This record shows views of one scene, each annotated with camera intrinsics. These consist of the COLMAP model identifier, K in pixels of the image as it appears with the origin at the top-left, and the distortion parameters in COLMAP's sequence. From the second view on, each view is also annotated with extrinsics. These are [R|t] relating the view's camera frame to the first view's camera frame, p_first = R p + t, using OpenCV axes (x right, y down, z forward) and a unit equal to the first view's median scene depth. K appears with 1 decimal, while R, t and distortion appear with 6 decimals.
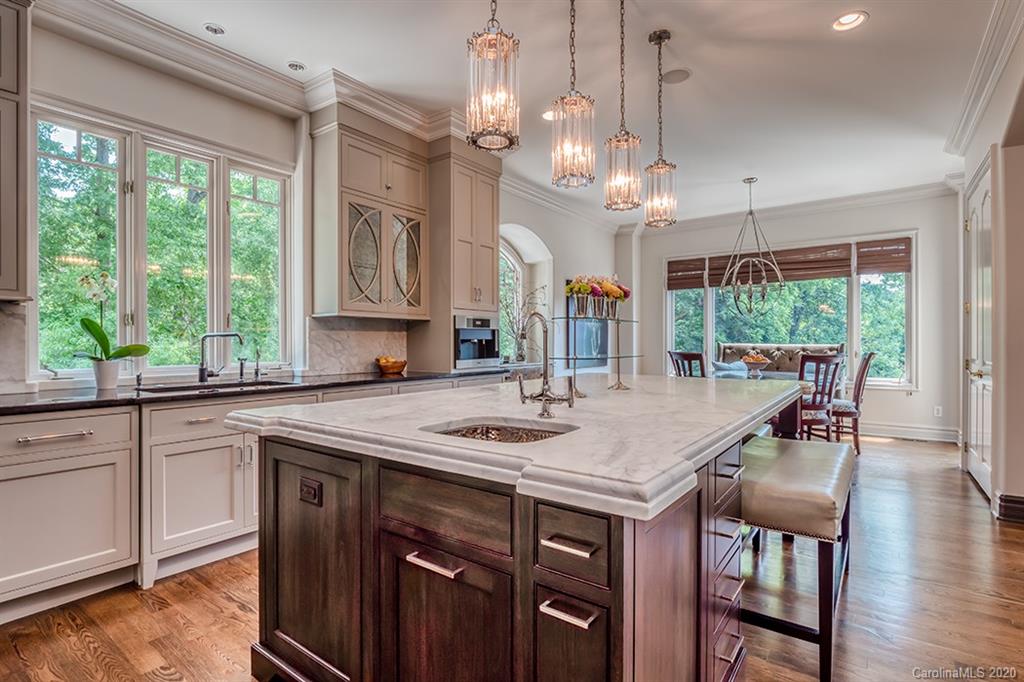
lens RADIAL K [[502.6, 0, 517.8], [0, 502.6, 347.1], [0, 0, 1]] dist [-0.008441, -0.002433]
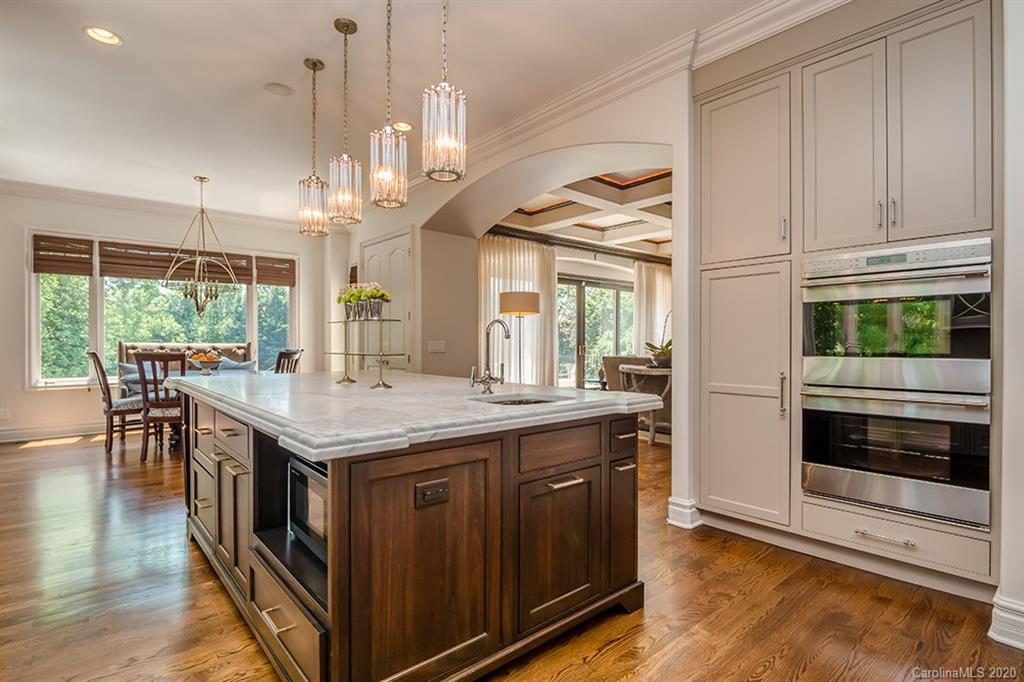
lens RADIAL K [[502.6, 0, 513.3], [0, 502.6, 344.9], [0, 0, 1]] dist [-0.008441, -0.002433]
pose [[0.223255, -0.004520, 0.974750, -0.340871], [0.008238, 0.999962, 0.002750, -0.000319], [-0.974725, 0.007416, 0.223284, 0.160856]]
